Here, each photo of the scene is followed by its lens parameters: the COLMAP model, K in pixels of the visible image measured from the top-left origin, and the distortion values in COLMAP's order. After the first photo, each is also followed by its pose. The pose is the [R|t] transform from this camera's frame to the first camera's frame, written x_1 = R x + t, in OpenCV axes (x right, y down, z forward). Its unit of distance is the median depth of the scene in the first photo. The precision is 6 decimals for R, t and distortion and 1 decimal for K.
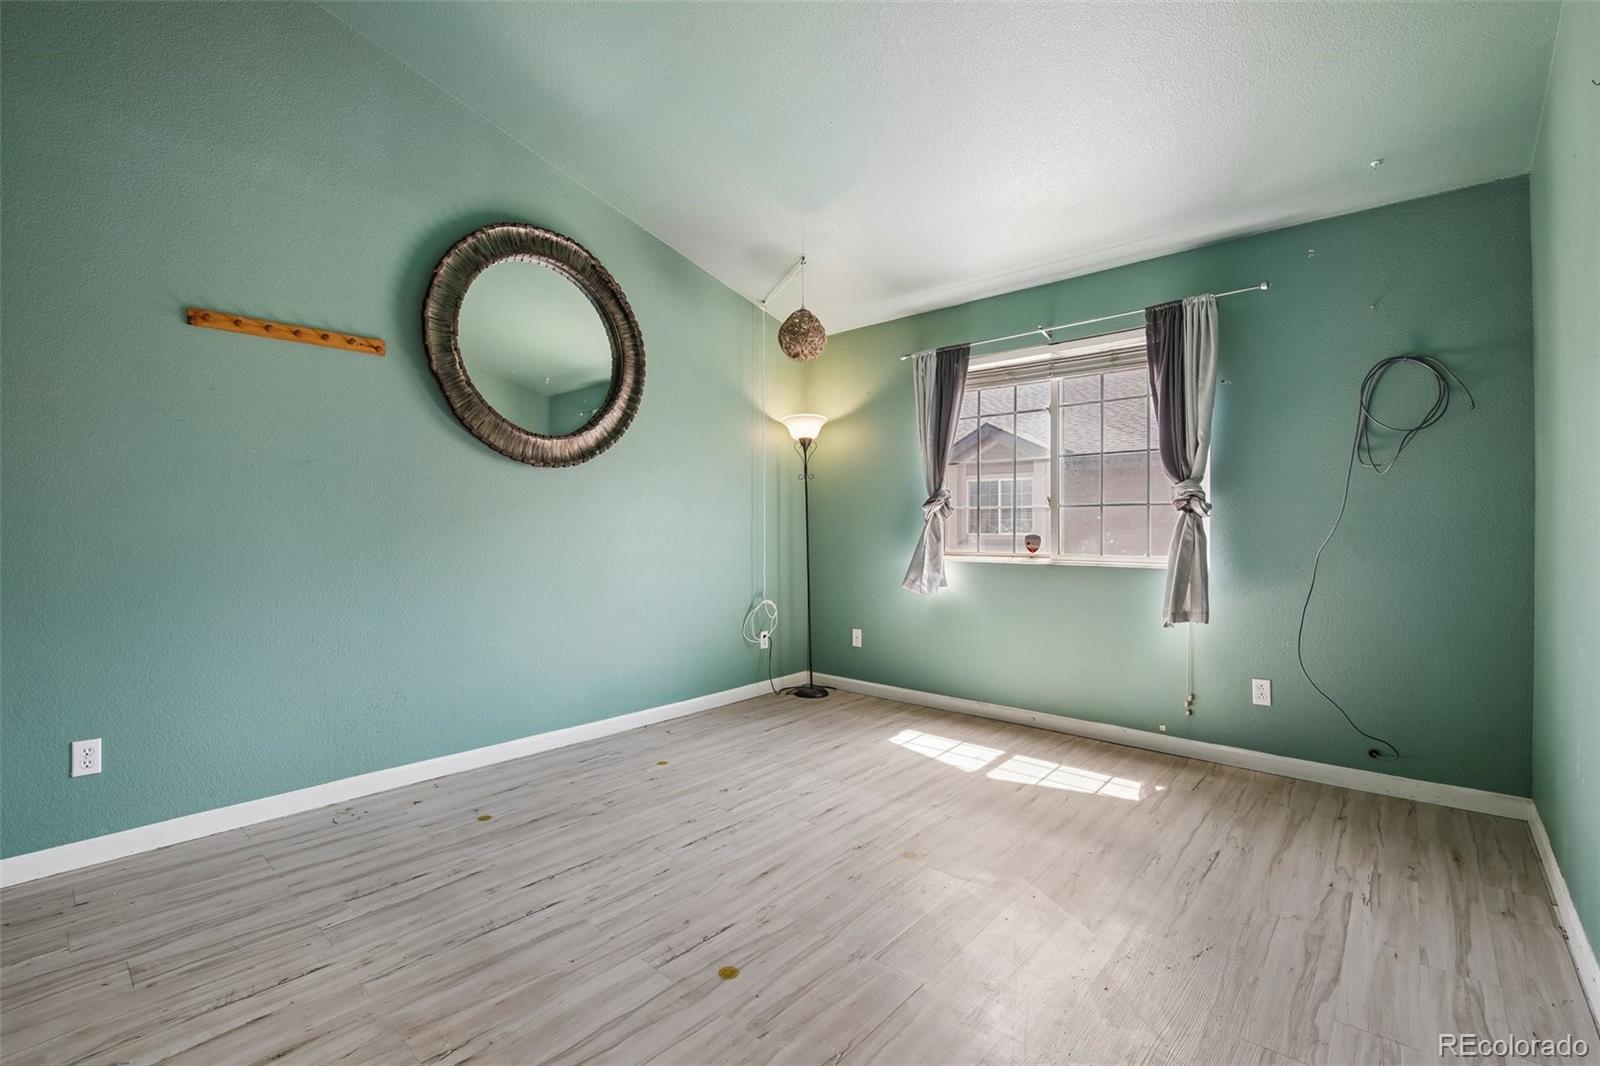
lens RADIAL K [[691.0, 0, 793.9], [0, 691.0, 525.4], [0, 0, 1]] dist [0.000129, -0.011126]
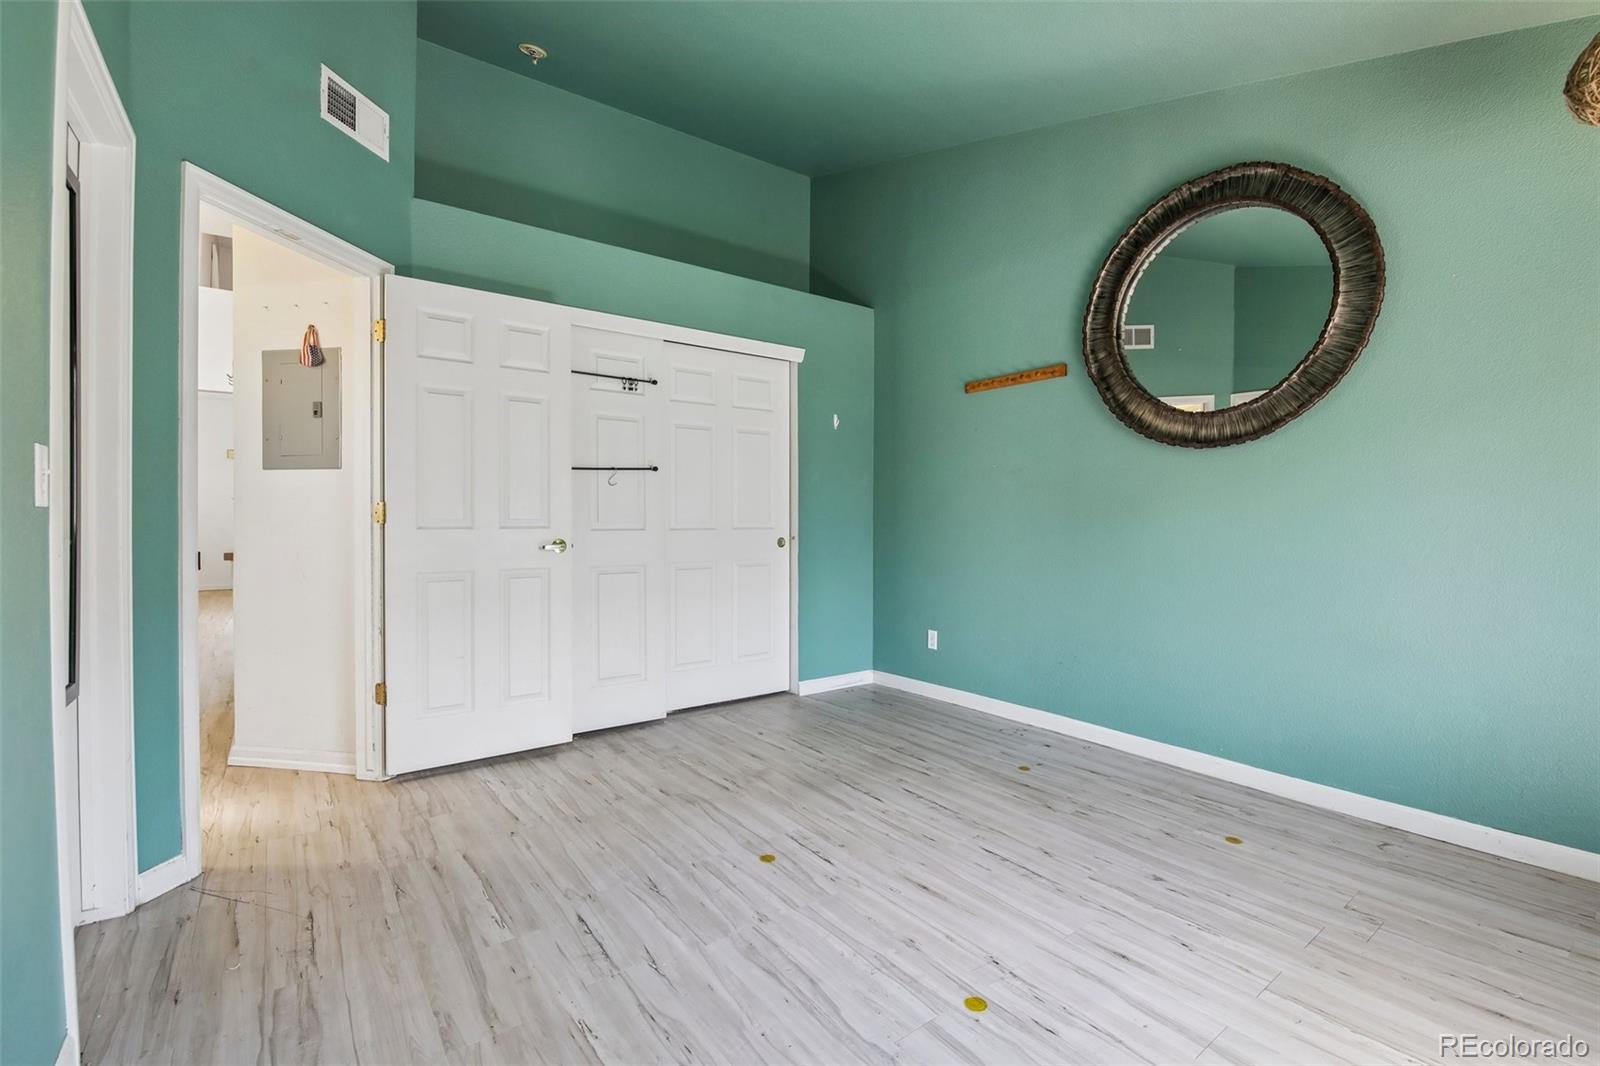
lens RADIAL K [[691.0, 0, 793.9], [0, 691.0, 525.4], [0, 0, 1]] dist [0.000129, -0.011126]
pose [[-0.197824, 0.013253, -0.980148, 0.779437], [-0.001175, 0.999905, 0.013757, 0.000626], [0.980237, 0.003873, -0.197790, 0.870979]]
